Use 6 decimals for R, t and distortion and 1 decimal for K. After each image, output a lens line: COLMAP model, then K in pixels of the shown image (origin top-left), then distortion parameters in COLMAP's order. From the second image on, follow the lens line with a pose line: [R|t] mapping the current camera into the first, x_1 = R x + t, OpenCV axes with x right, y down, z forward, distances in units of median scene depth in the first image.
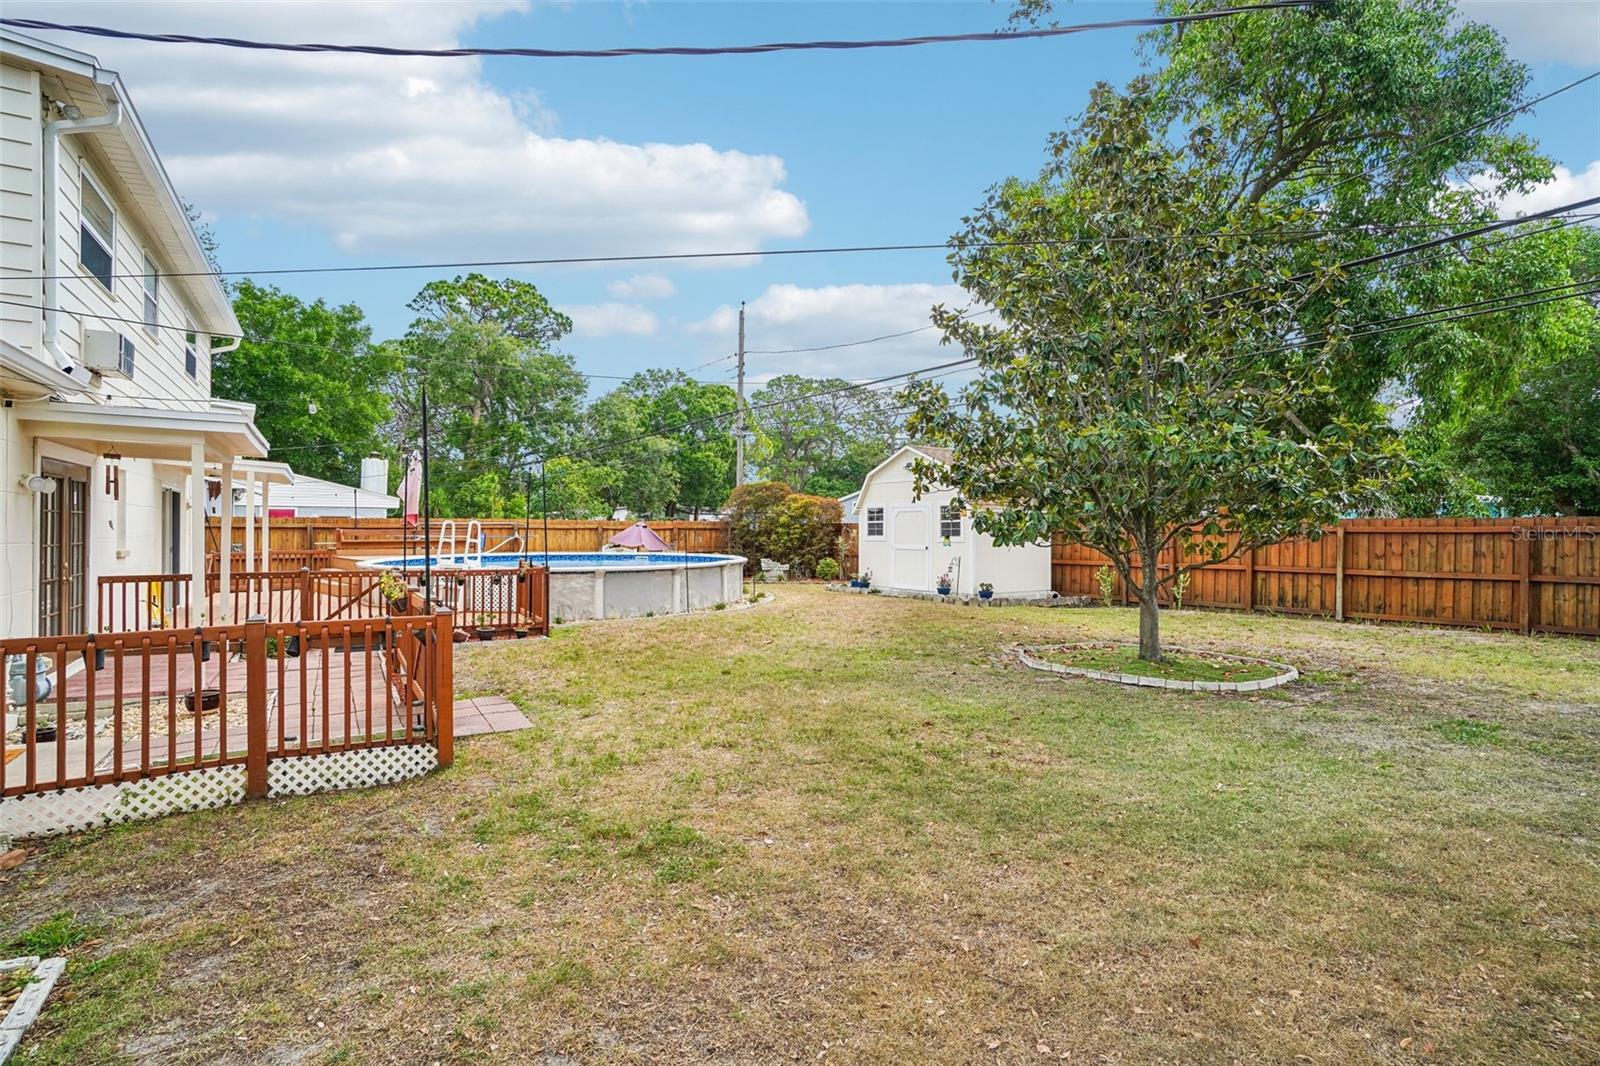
lens RADIAL K [[797.0, 0, 809.1], [0, 797.0, 528.1], [0, 0, 1]] dist [-0.044895, 0.011444]
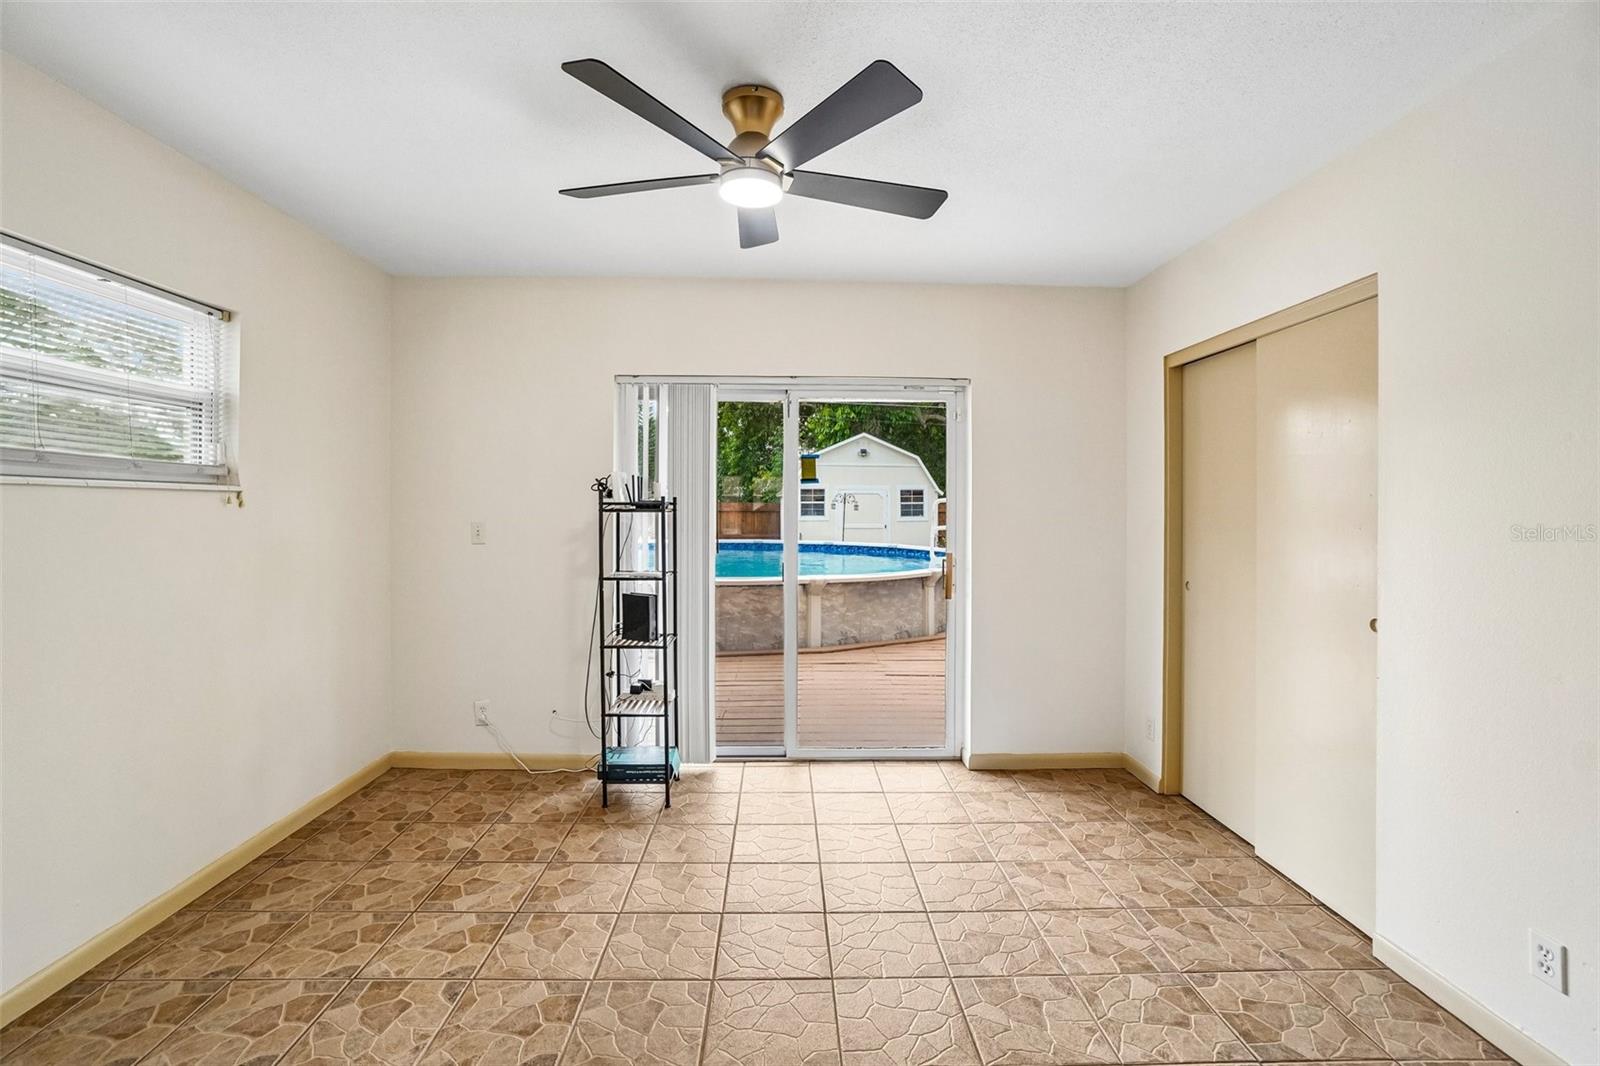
lens RADIAL K [[709.2, 0, 800.9], [0, 709.2, 521.5], [0, 0, 1]] dist [-0.064797, 0.025472]
pose [[0.495502, -0.014416, 0.868487, -0.425322], [-0.002110, 0.999839, 0.017800, 0.000094], [-0.868604, -0.010652, 0.495392, 0.332033]]
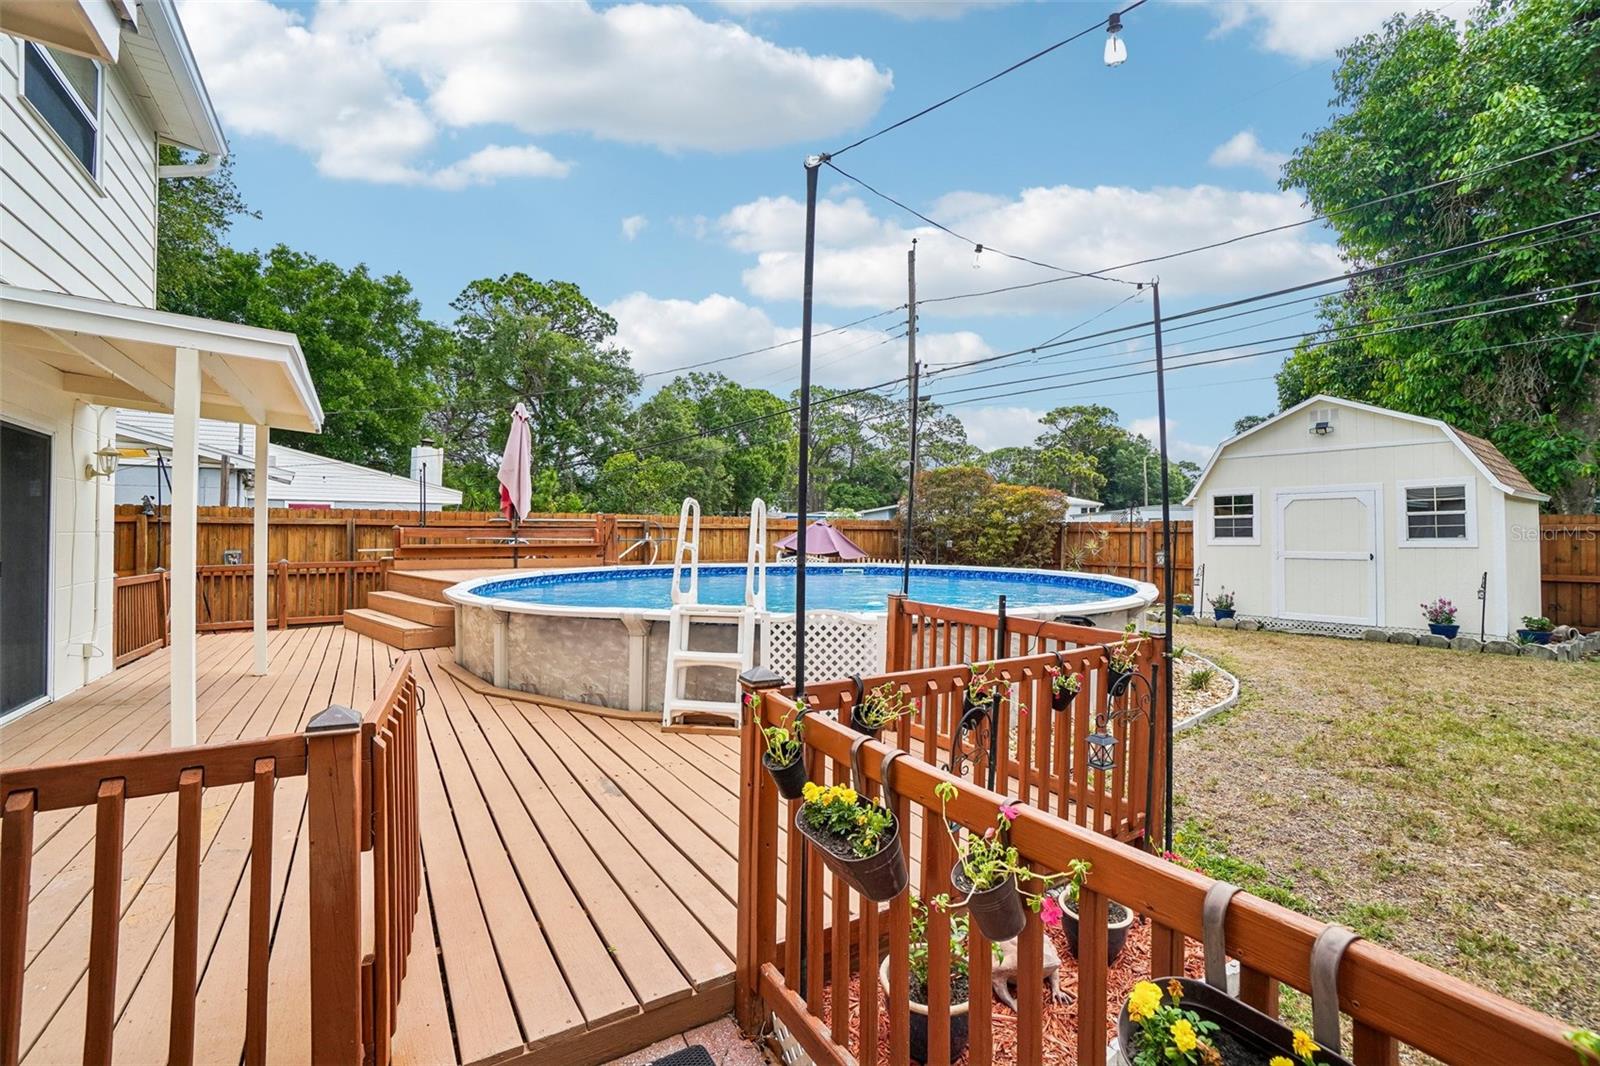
lens RADIAL K [[709.2, 0, 800.9], [0, 709.2, 521.5], [0, 0, 1]] dist [-0.064797, 0.025472]
pose [[0.999925, 0.000286, 0.012244, -0.165241], [-0.000075, 0.999852, -0.017190, 0.003614], [-0.012247, 0.017188, 0.999777, 0.257033]]
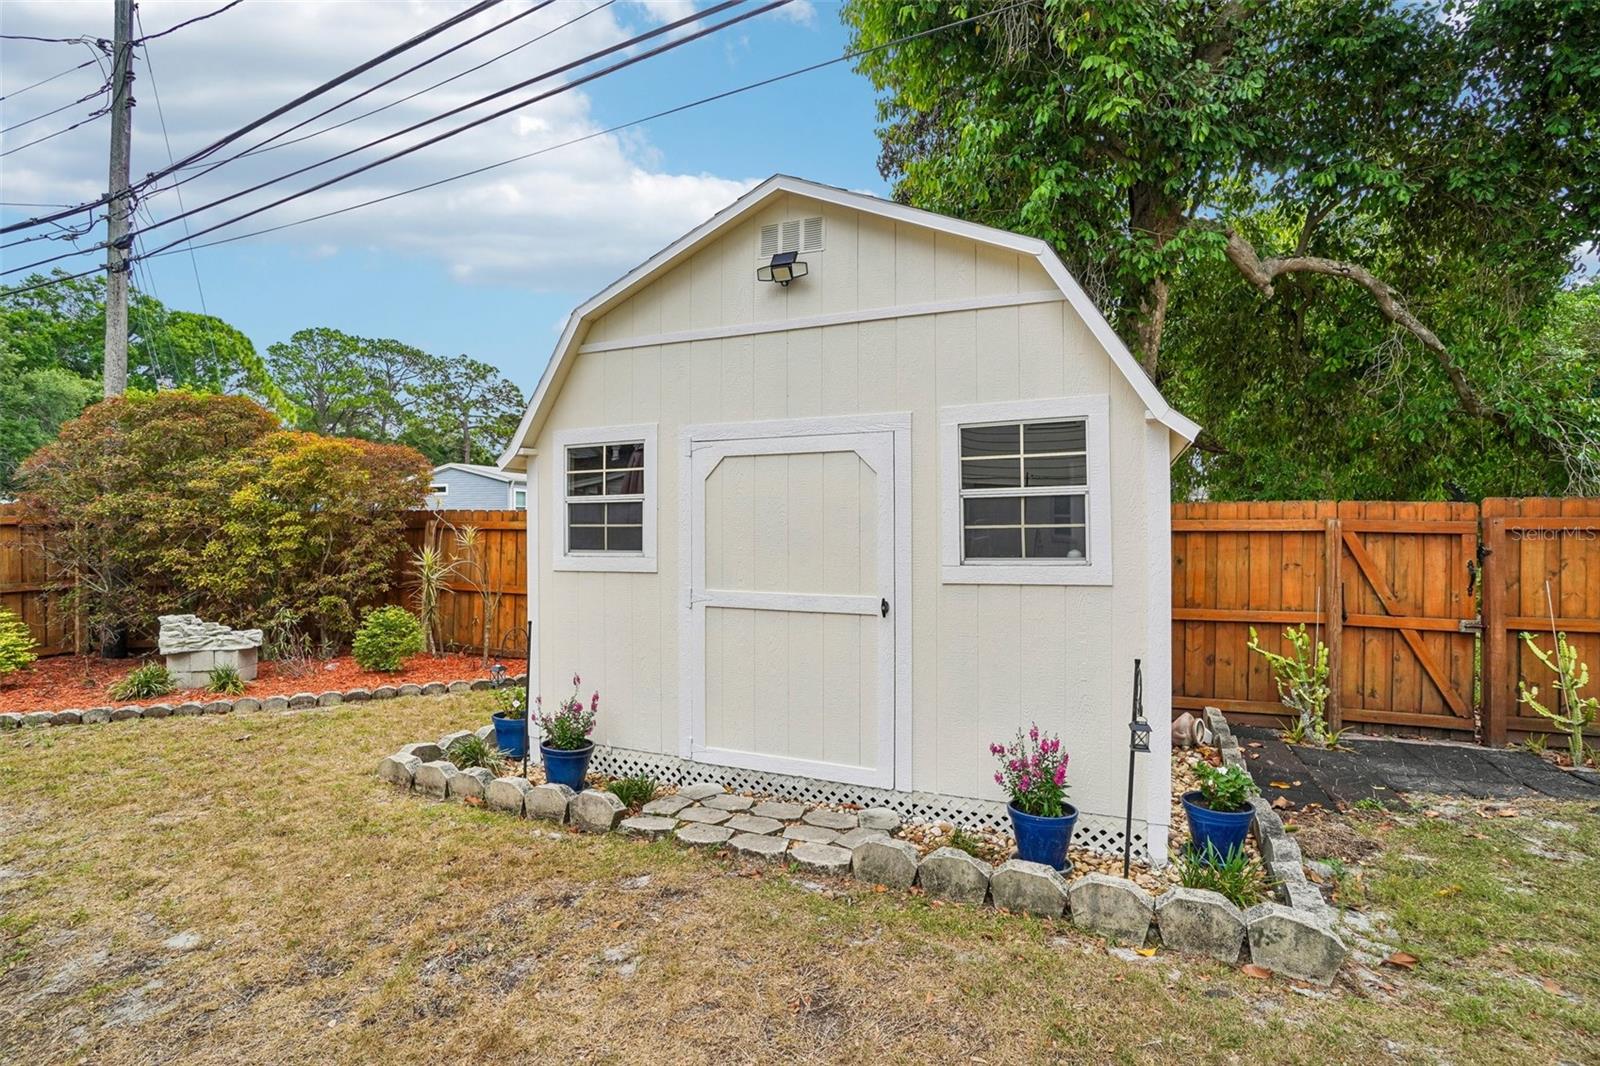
lens RADIAL K [[744.4, 0, 800.2], [0, 744.4, 517.6], [0, 0, 1]] dist [-0.065470, 0.031302]
pose [[0.853722, 0.000397, 0.520728, 0.007290], [0.002411, 0.999986, -0.004715, -0.000179], [-0.520723, 0.005281, 0.853709, 0.451605]]
